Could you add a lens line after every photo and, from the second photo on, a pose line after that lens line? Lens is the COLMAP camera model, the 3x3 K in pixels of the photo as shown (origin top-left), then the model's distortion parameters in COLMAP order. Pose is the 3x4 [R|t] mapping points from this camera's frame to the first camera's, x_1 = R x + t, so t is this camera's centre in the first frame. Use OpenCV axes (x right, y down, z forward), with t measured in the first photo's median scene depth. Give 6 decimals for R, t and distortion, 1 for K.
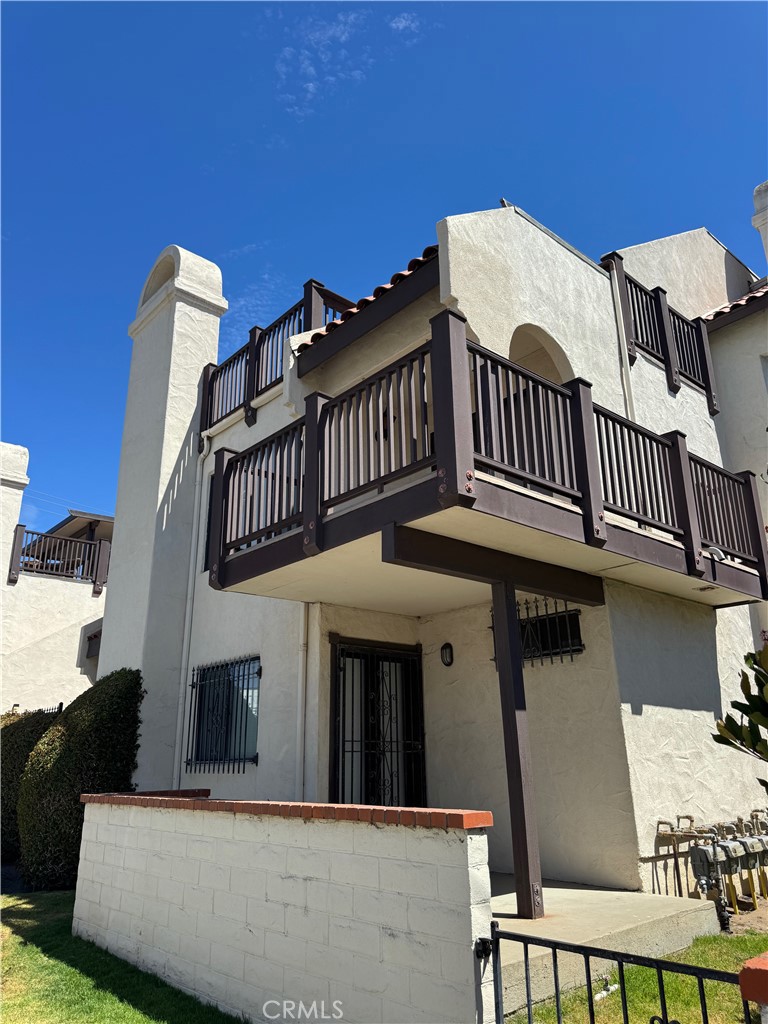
lens RADIAL K [[736.0, 0, 384.0], [0, 736.0, 512.0], [0, 0, 1]] dist [0.000981, -0.007434]
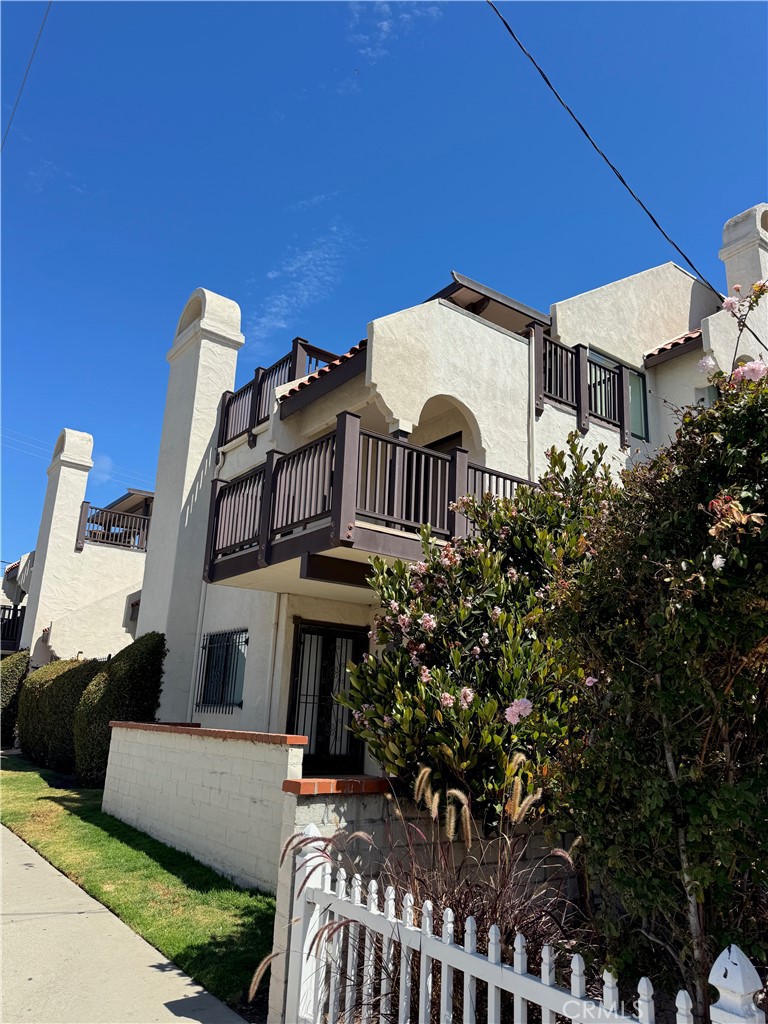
lens RADIAL K [[736.0, 0, 384.0], [0, 736.0, 512.0], [0, 0, 1]] dist [0.000981, -0.007434]
pose [[0.995694, 0.033147, -0.086576, 0.179511], [-0.028301, 0.997995, 0.056619, -0.095498], [0.088279, -0.053925, 0.994635, -0.284137]]
